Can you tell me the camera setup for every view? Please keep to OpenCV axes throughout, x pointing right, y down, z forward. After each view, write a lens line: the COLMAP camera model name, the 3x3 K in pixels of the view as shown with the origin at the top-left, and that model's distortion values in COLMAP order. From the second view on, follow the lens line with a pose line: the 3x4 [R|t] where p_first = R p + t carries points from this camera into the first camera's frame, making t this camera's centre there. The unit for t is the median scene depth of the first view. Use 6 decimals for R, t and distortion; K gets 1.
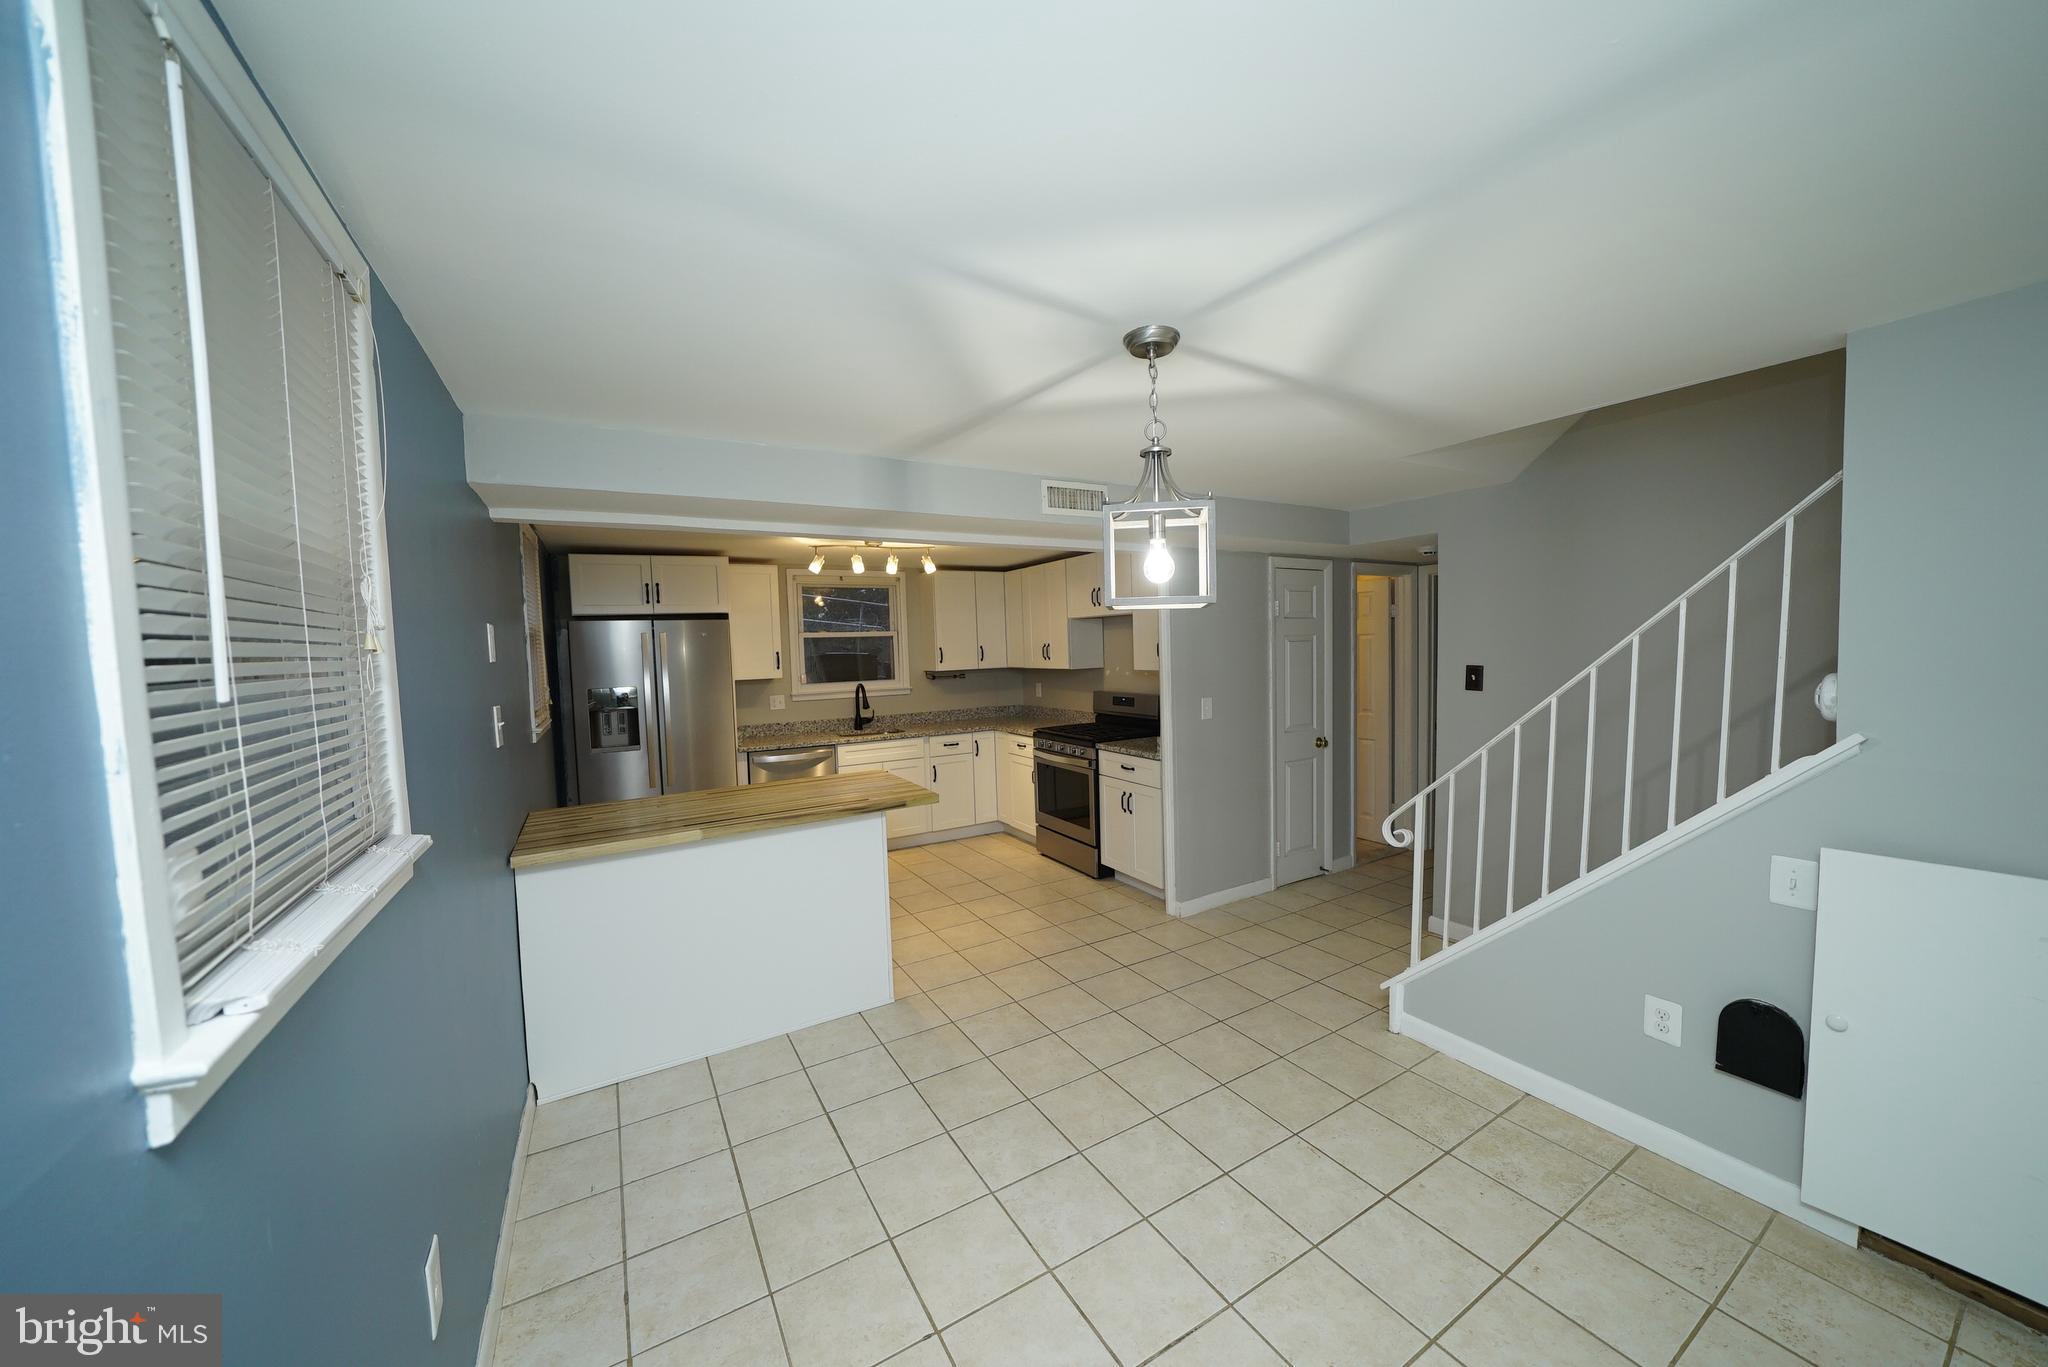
lens RADIAL K [[711.3, 0, 1022.3], [0, 711.3, 687.1], [0, 0, 1]] dist [-0.025698, 0.002330]
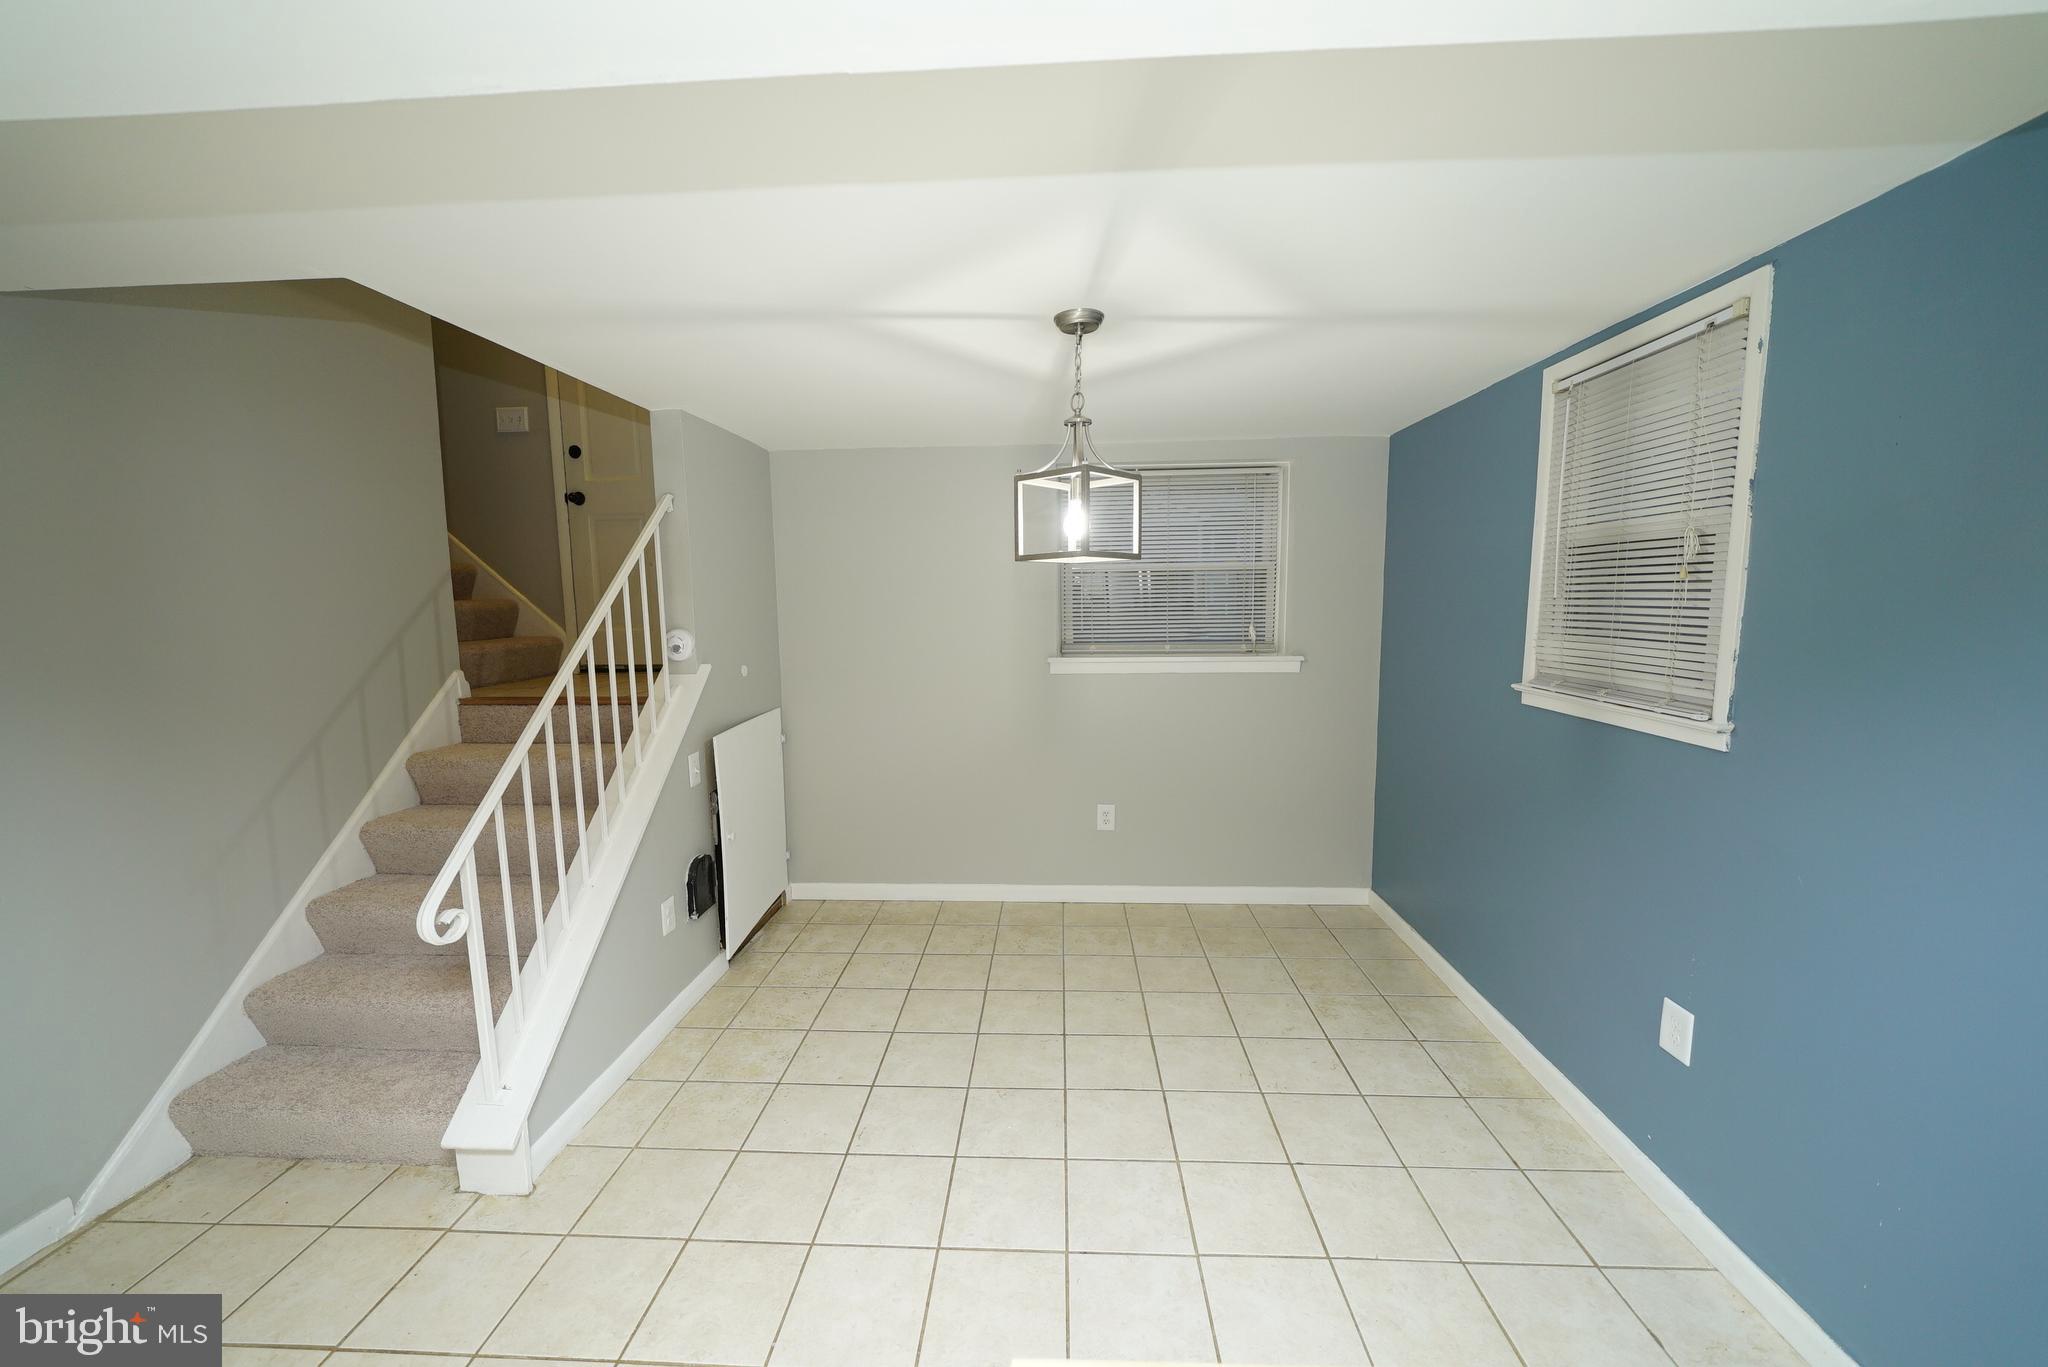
lens RADIAL K [[774.5, 0, 1024.0], [0, 774.5, 683.5], [0, 0, 1]] dist [-0.023913, 0.006318]
pose [[-0.833875, -0.025163, 0.551380, -0.129984], [0.067703, 0.986754, 0.147421, -0.032139], [-0.547786, 0.160261, -0.821126, 0.643304]]
